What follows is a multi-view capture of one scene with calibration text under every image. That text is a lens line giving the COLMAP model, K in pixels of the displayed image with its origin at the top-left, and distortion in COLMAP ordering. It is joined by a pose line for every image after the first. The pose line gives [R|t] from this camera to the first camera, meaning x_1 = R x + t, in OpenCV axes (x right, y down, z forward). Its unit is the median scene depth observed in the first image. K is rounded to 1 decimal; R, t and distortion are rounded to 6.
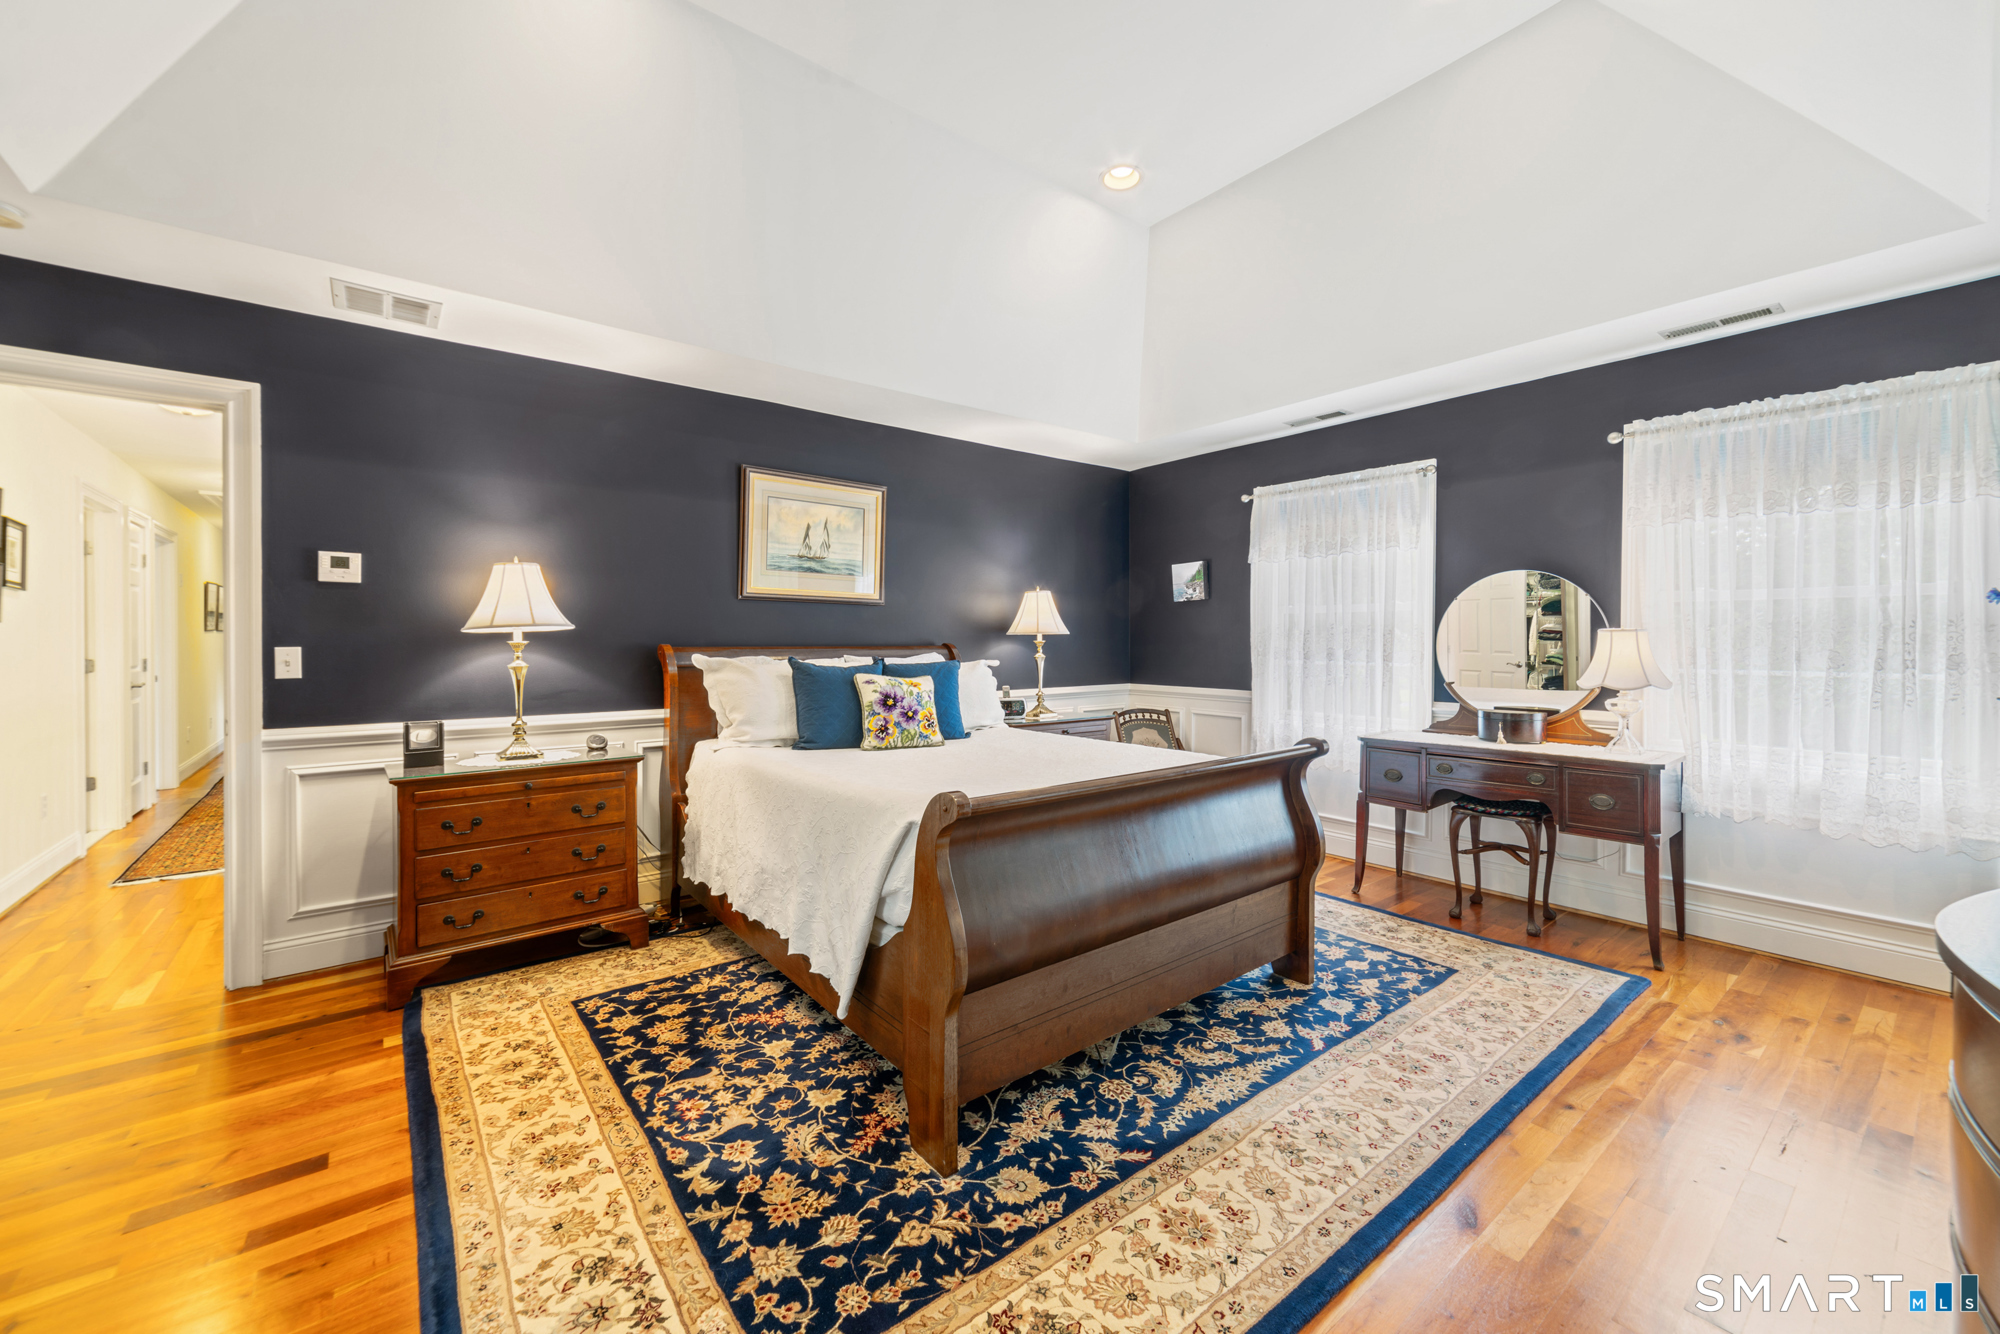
lens RADIAL K [[786.3, 0, 1006.6], [0, 786.3, 648.7], [0, 0, 1]] dist [-0.000554, 0.000026]
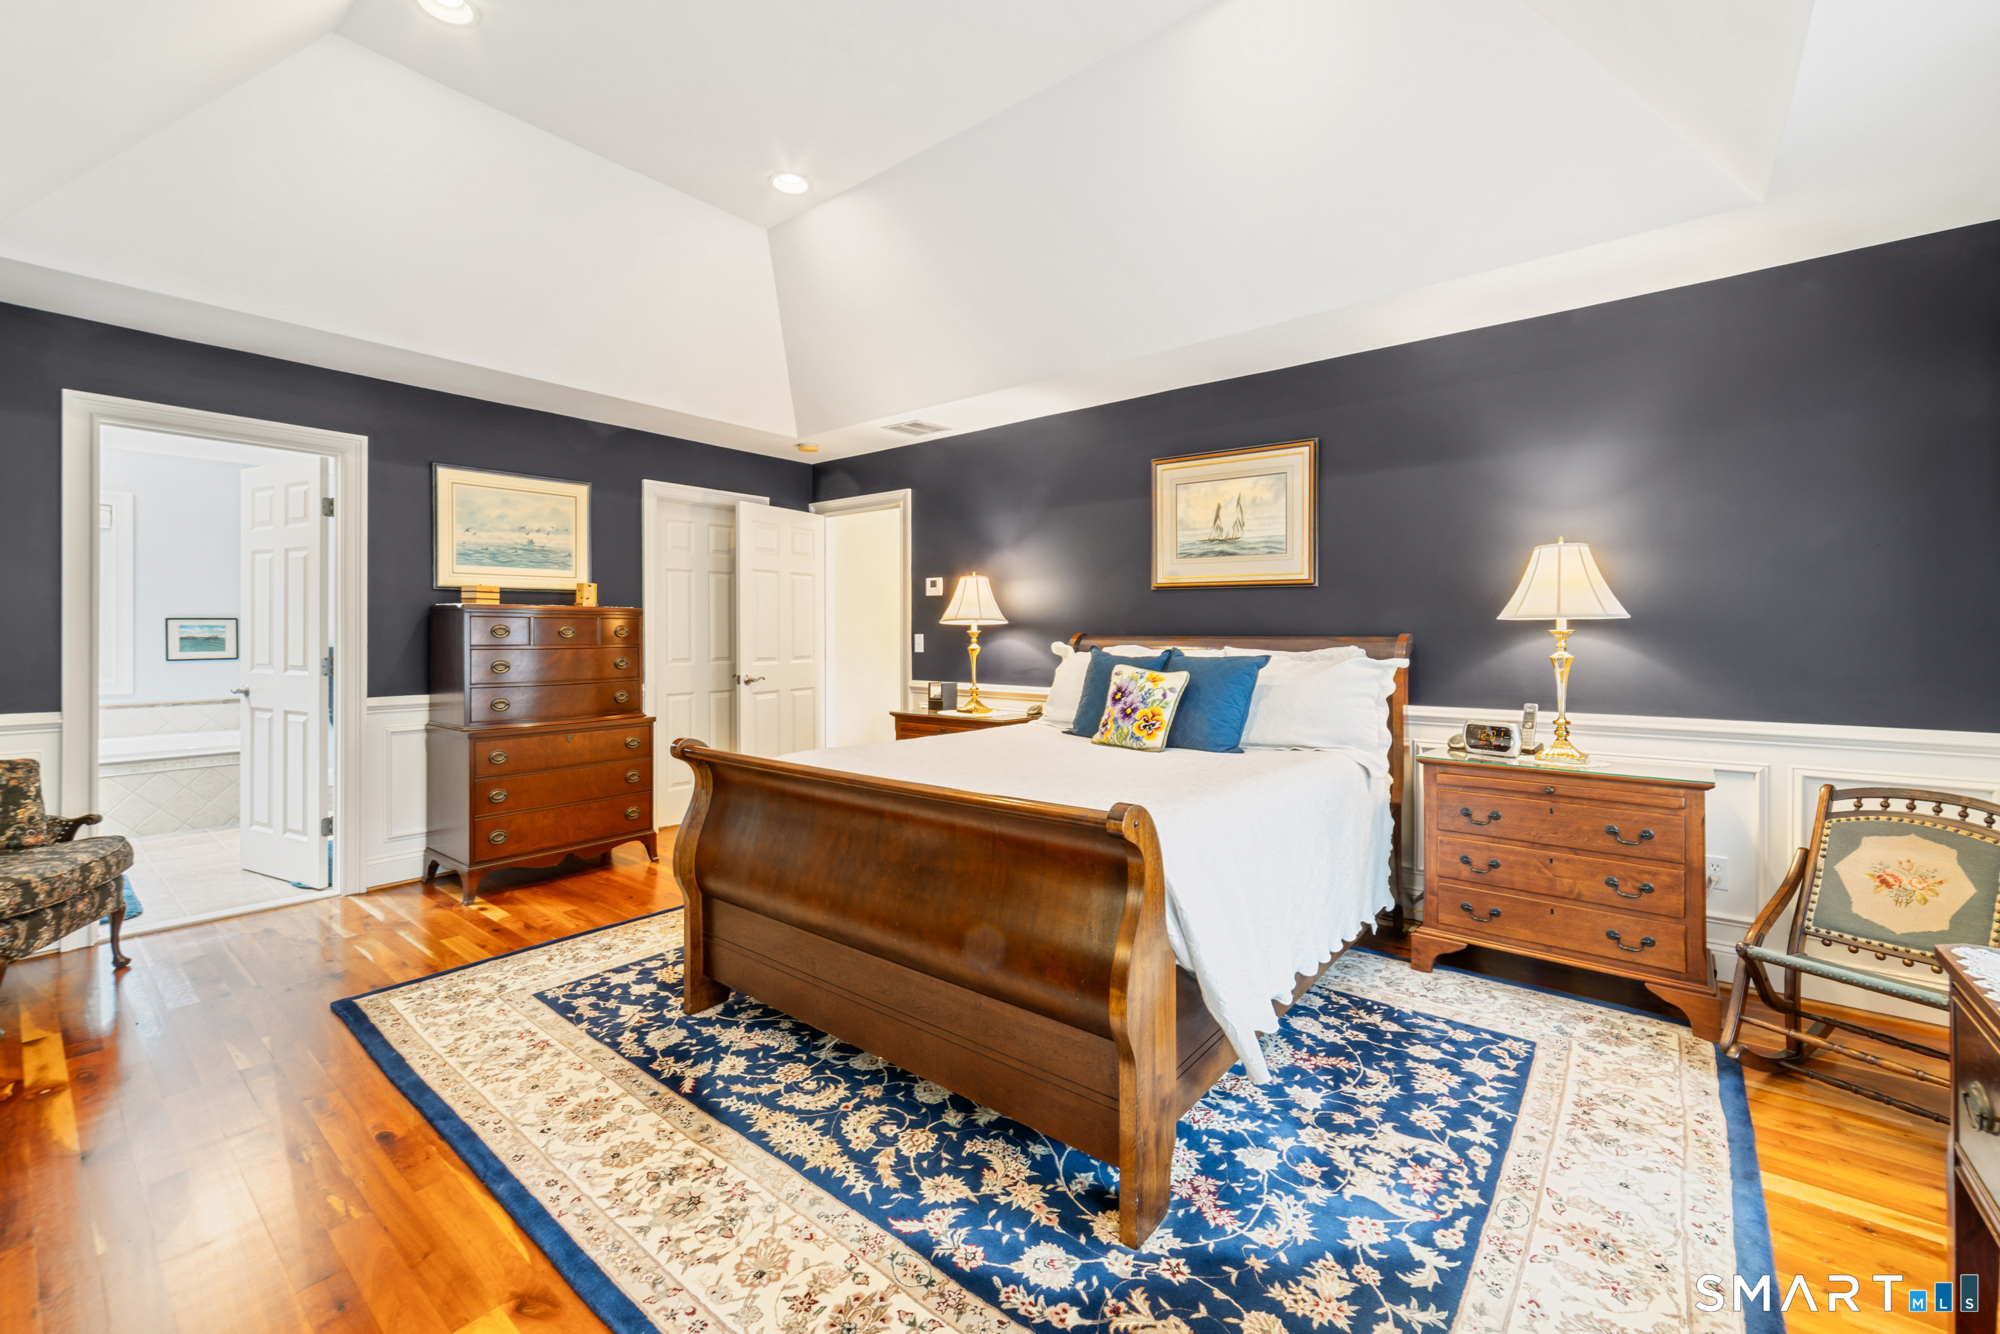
lens RADIAL K [[829.4, 0, 991.3], [0, 829.4, 632.8], [0, 0, 1]] dist [-0.002522, -0.000158]
pose [[0.201933, 0.003687, -0.979392, 1.117230], [-0.008616, 0.999961, 0.001988, -0.011488], [0.979361, 0.008037, 0.201957, 0.928273]]
